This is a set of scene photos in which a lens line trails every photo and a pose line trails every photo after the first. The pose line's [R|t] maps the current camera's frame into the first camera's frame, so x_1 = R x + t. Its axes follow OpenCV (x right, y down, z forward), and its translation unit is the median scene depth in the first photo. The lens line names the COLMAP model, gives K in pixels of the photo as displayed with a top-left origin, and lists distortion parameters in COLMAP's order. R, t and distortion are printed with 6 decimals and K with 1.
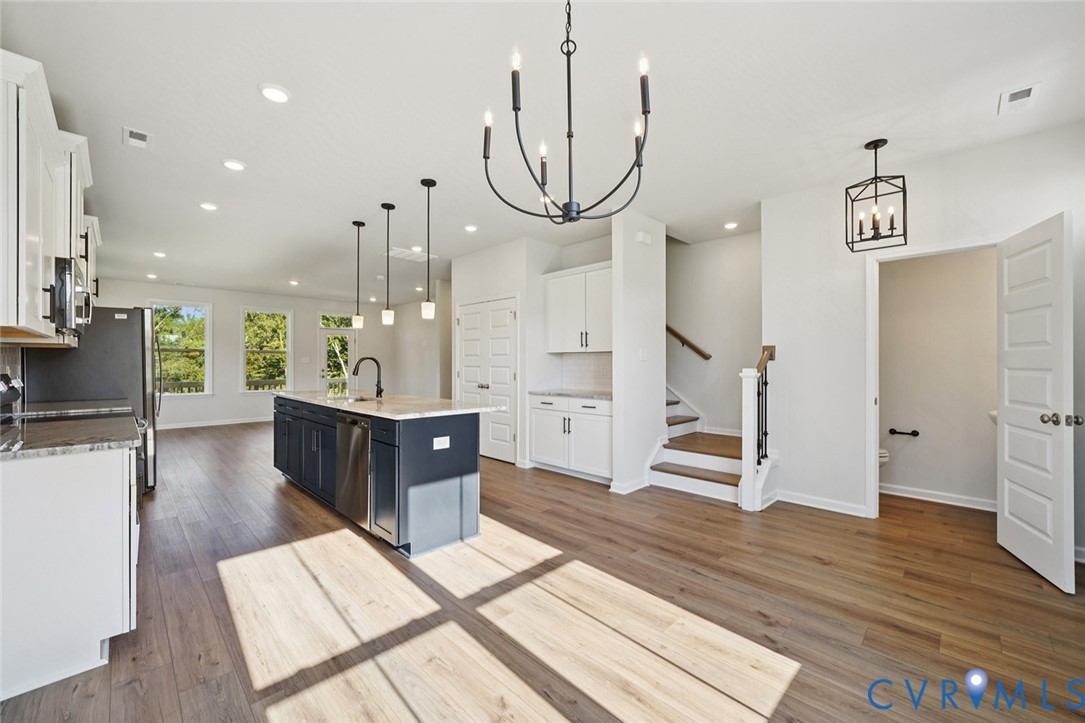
lens RADIAL K [[446.7, 0, 548.9], [0, 446.7, 364.1], [0, 0, 1]] dist [0.000538, 0.000013]
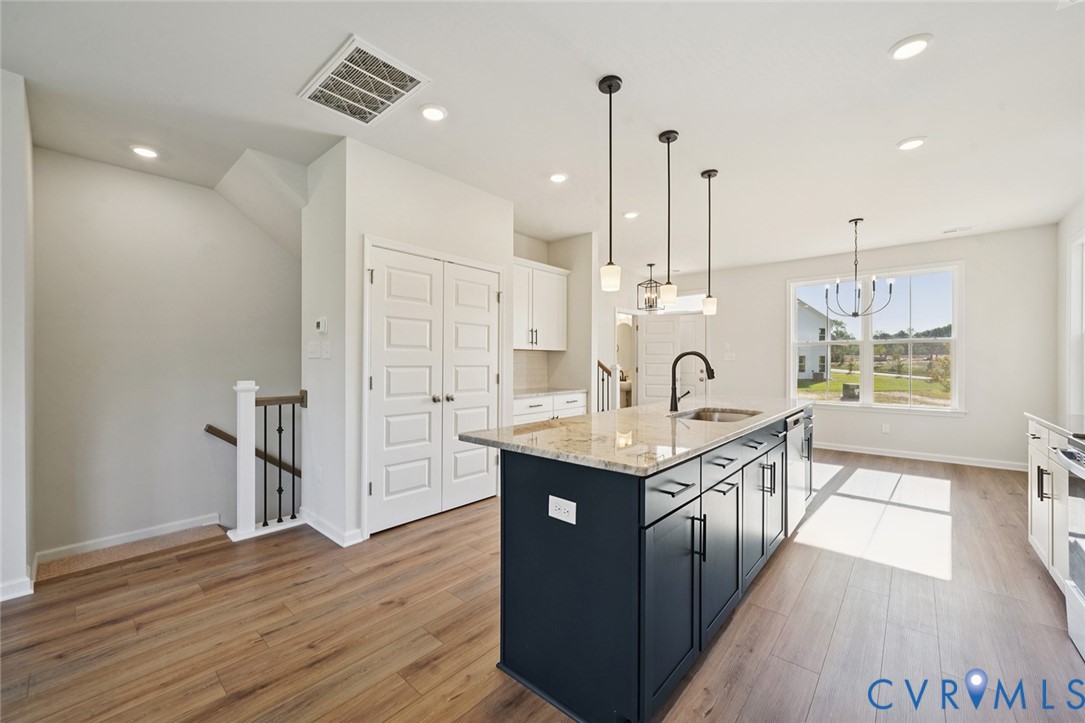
lens RADIAL K [[446.7, 0, 547.6], [0, 446.7, 361.0], [0, 0, 1]] dist [0.000538, 0.000013]
pose [[-0.058740, 0.005200, 0.998260, -0.875869], [0.003456, 0.999982, -0.005005, 0.002064], [-0.998267, 0.003156, -0.058757, 1.018388]]
